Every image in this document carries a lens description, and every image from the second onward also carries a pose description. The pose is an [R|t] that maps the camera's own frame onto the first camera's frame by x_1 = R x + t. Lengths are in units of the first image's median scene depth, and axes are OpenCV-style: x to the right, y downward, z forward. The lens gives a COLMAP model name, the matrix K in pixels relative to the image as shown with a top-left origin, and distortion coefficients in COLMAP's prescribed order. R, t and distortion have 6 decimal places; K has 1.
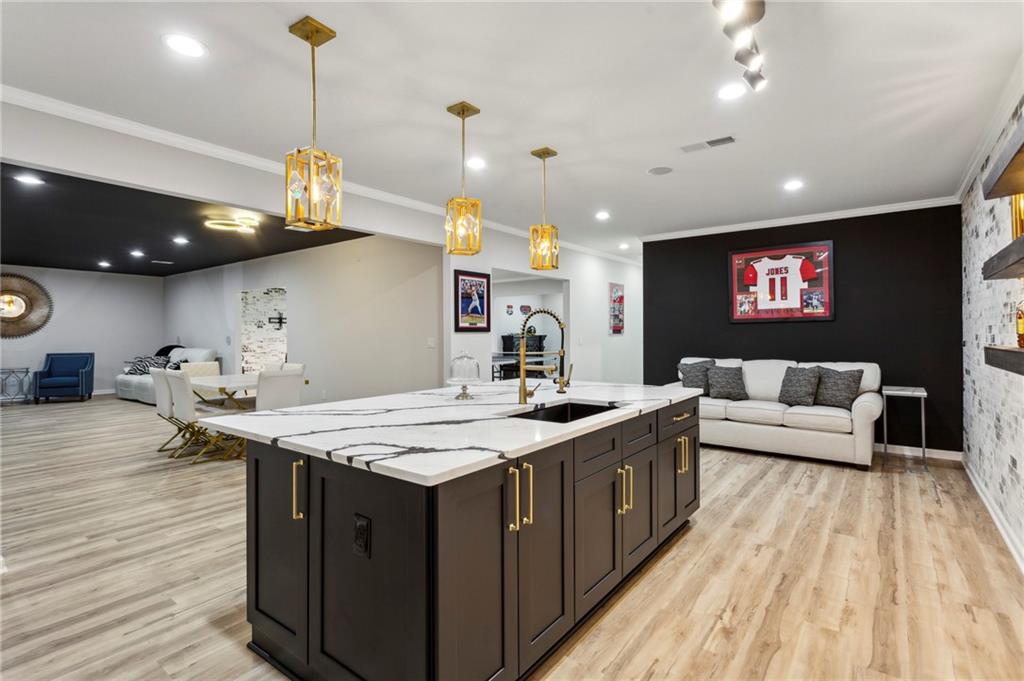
lens RADIAL K [[490.8, 0, 508.2], [0, 490.8, 333.1], [0, 0, 1]] dist [0.002841, 0.004019]
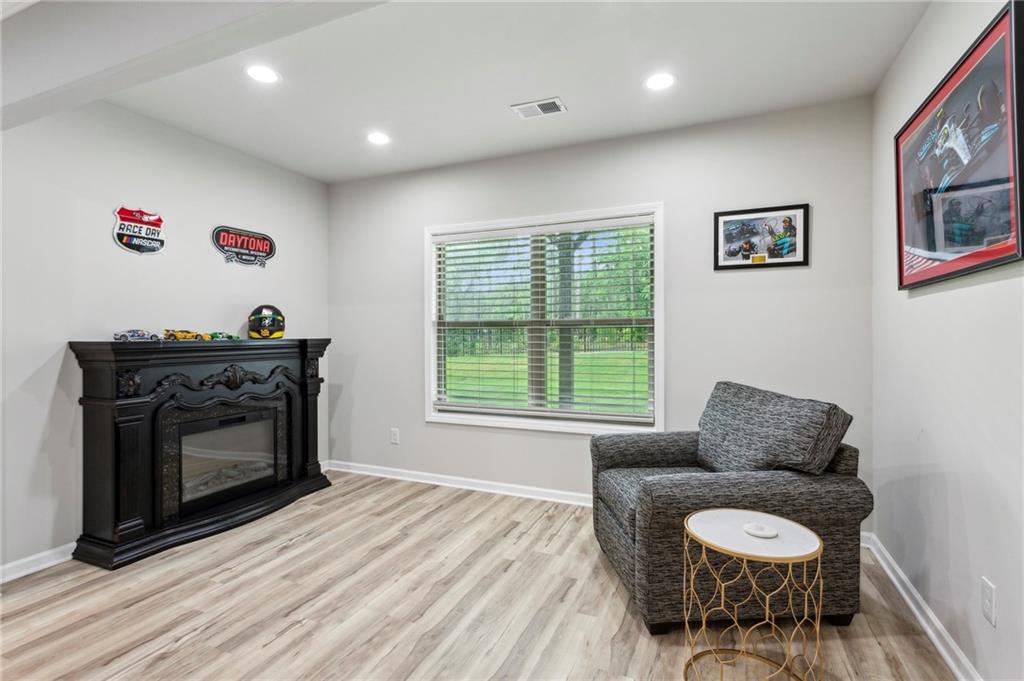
lens RADIAL K [[490.8, 0, 481.1], [0, 490.8, 332.8], [0, 0, 1]] dist [0.002841, 0.004019]
pose [[0.977182, 0.003106, 0.212379, 0.387315], [-0.002182, 0.999987, -0.004584, 0.004468], [-0.212391, 0.004016, 0.977177, 2.587702]]
